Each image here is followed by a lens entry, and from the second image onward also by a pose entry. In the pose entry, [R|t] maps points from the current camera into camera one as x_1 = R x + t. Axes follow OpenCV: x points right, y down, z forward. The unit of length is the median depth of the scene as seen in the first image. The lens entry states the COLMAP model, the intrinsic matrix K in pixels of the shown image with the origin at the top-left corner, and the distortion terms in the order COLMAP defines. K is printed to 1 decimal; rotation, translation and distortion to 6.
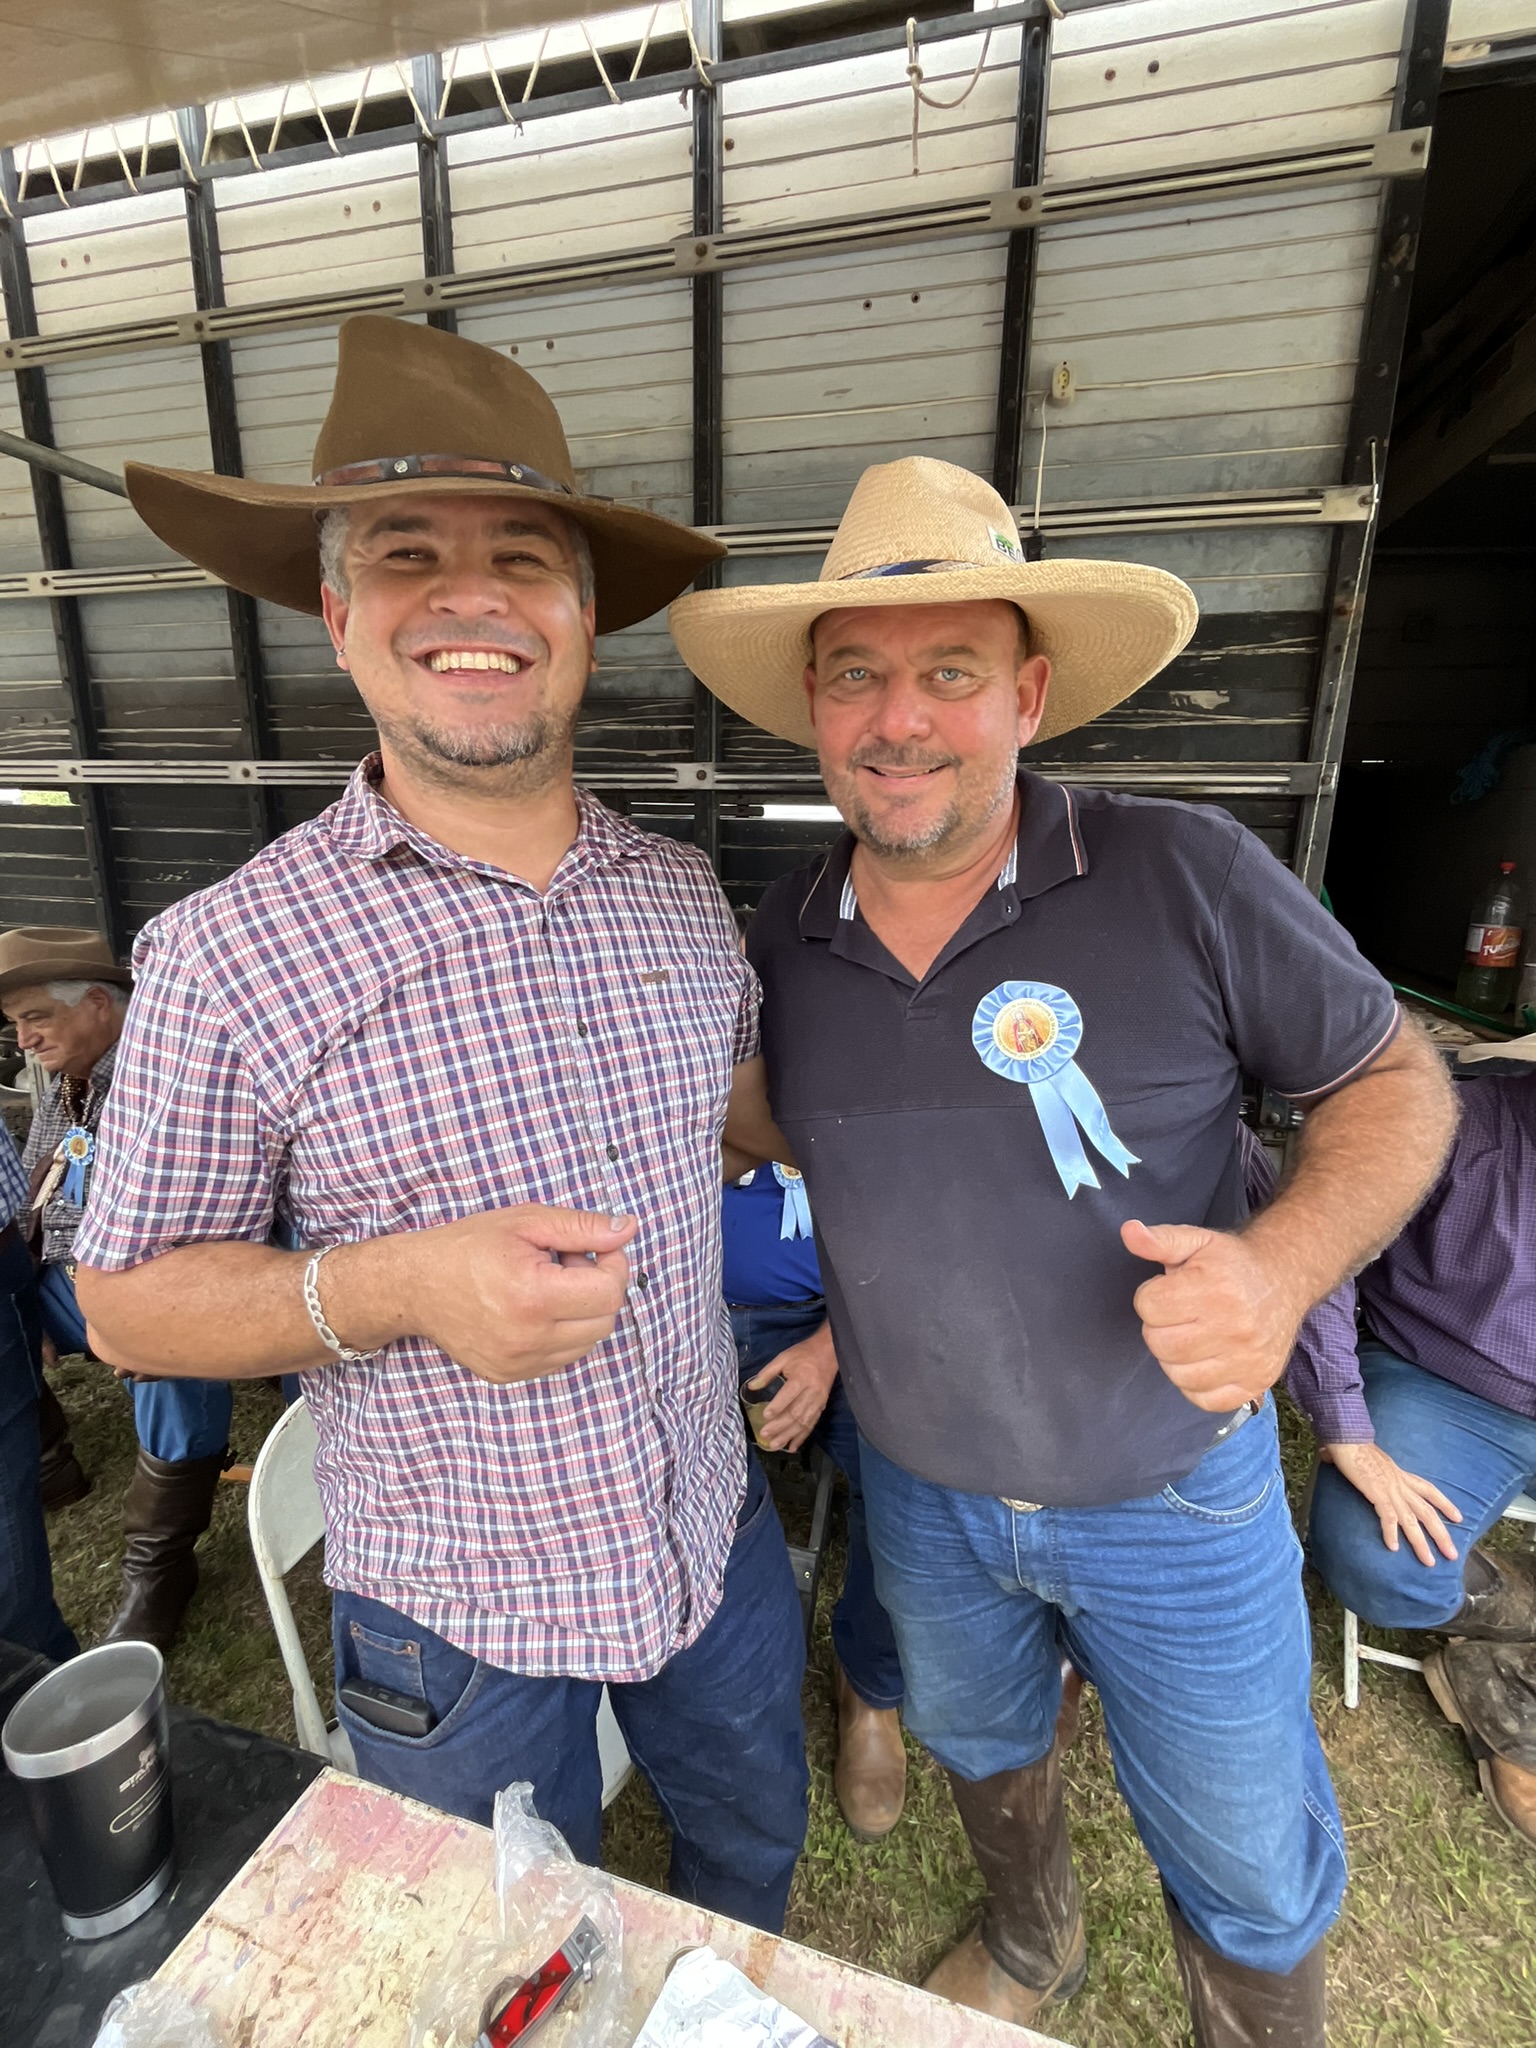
lens RADIAL K [[870.0, 0, 774.0], [0, 870.0, 987.9], [0, 0, 1]] dist [-0.000473, -0.000535]
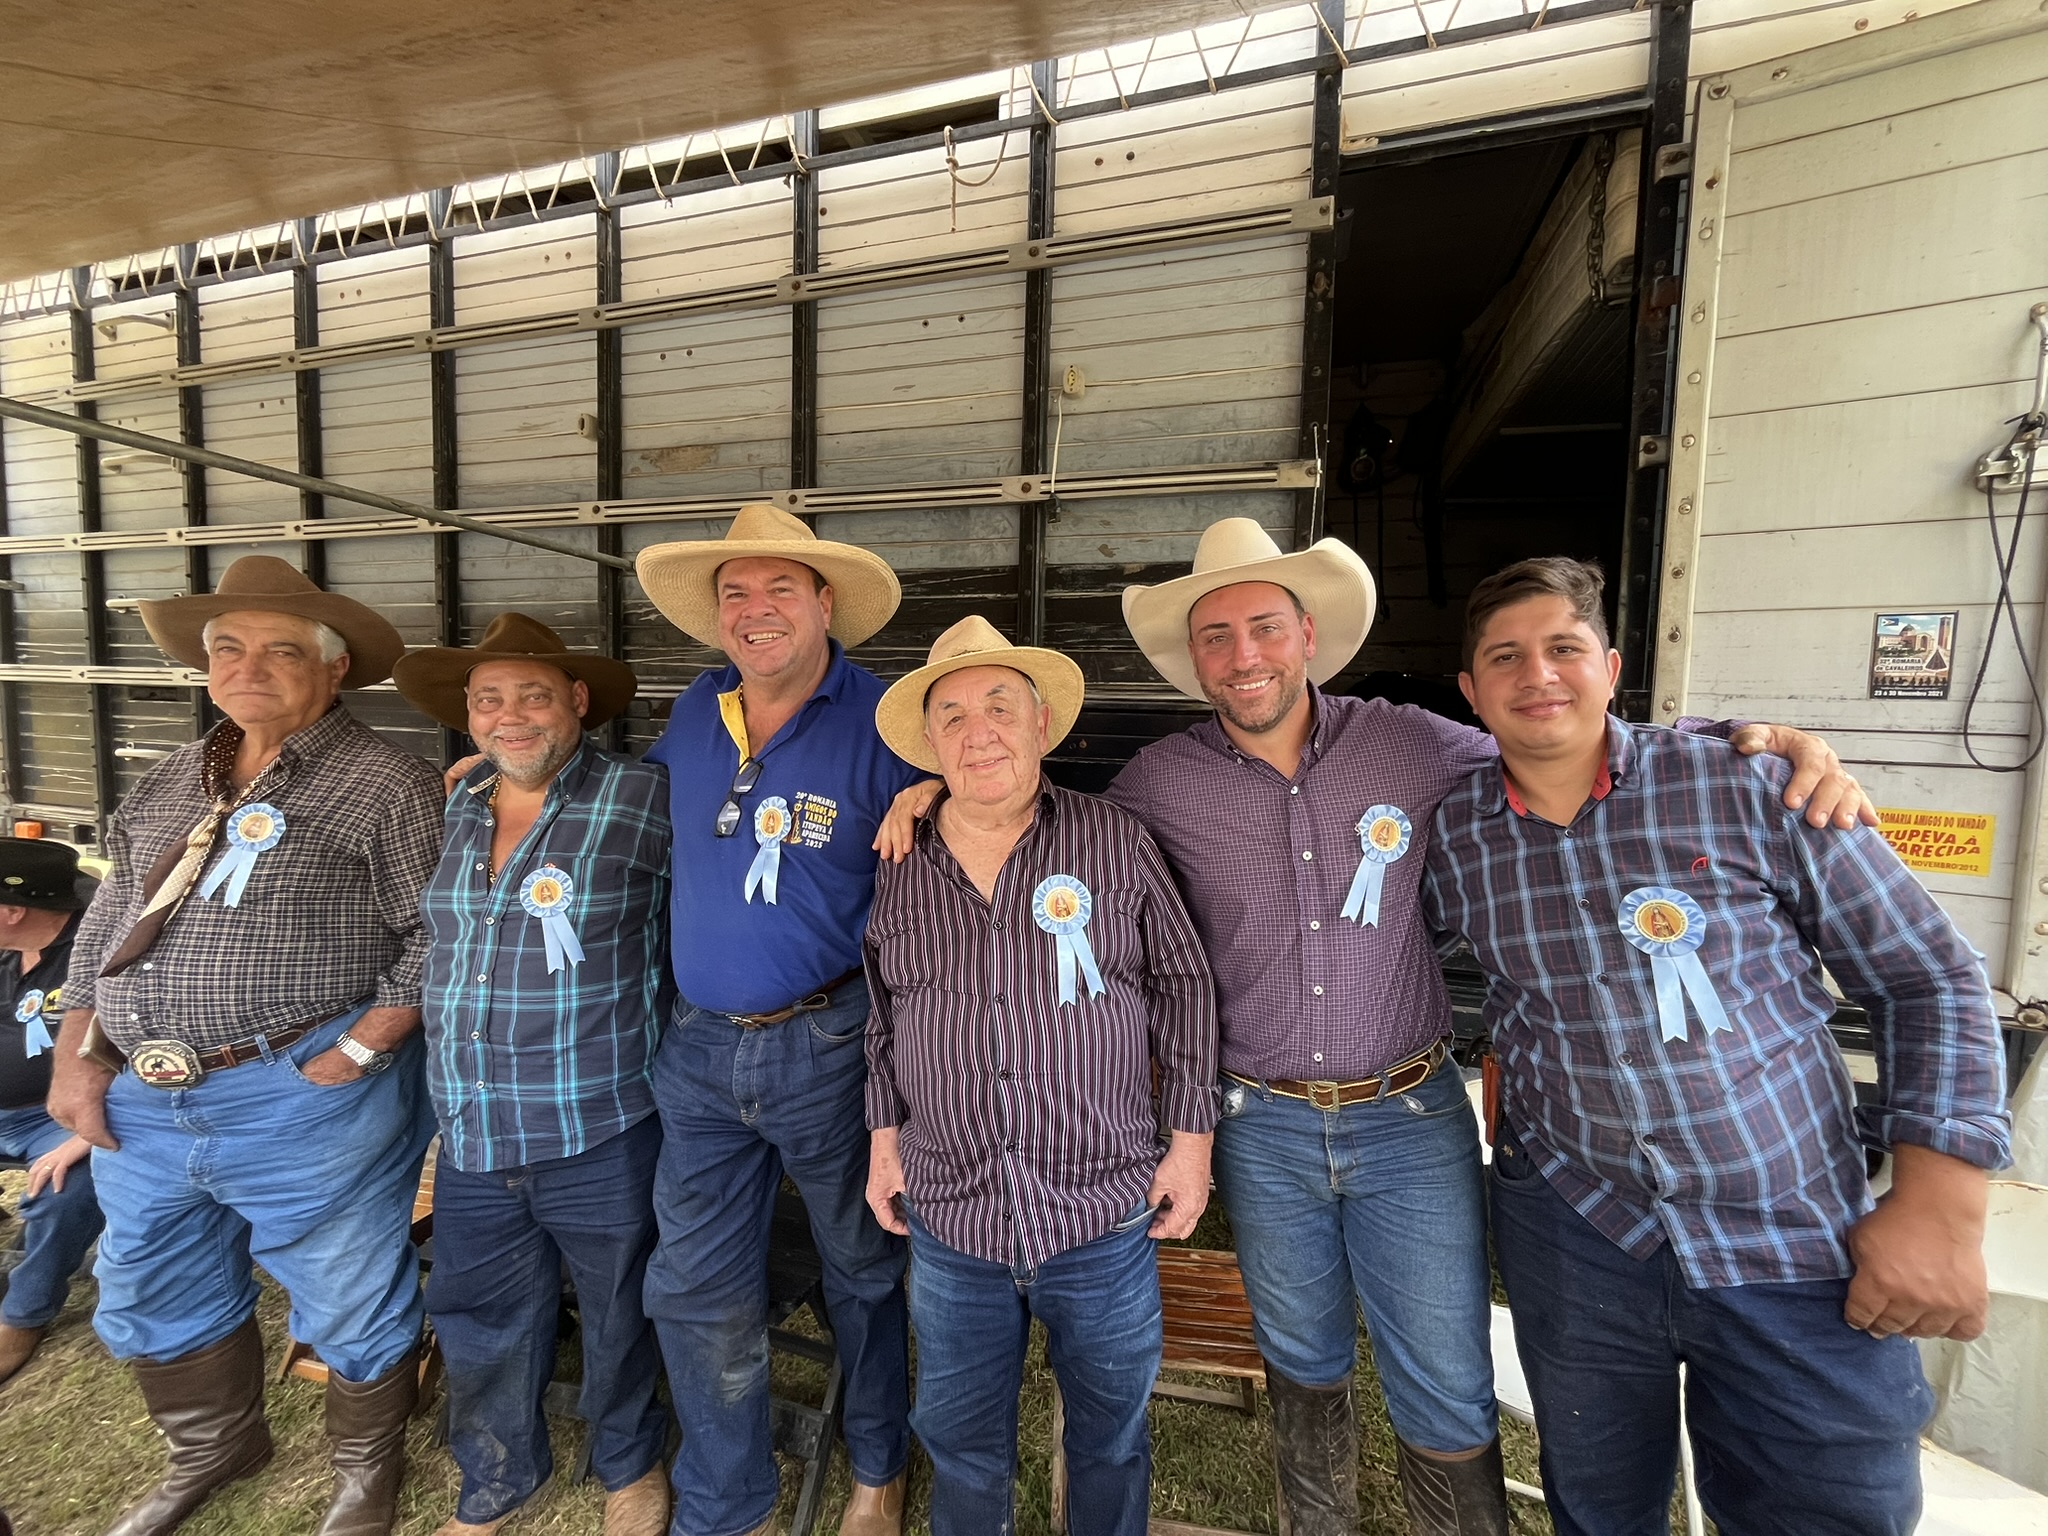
lens RADIAL K [[836.9, 0, 1024.0], [0, 836.9, 768.0], [0, 0, 1]] dist [-0.000074, -0.000052]
pose [[0.998368, 0.019492, -0.053681, 0.332778], [-0.027424, 0.988116, -0.151242, 0.023031], [0.050095, 0.152467, 0.987038, -0.083253]]
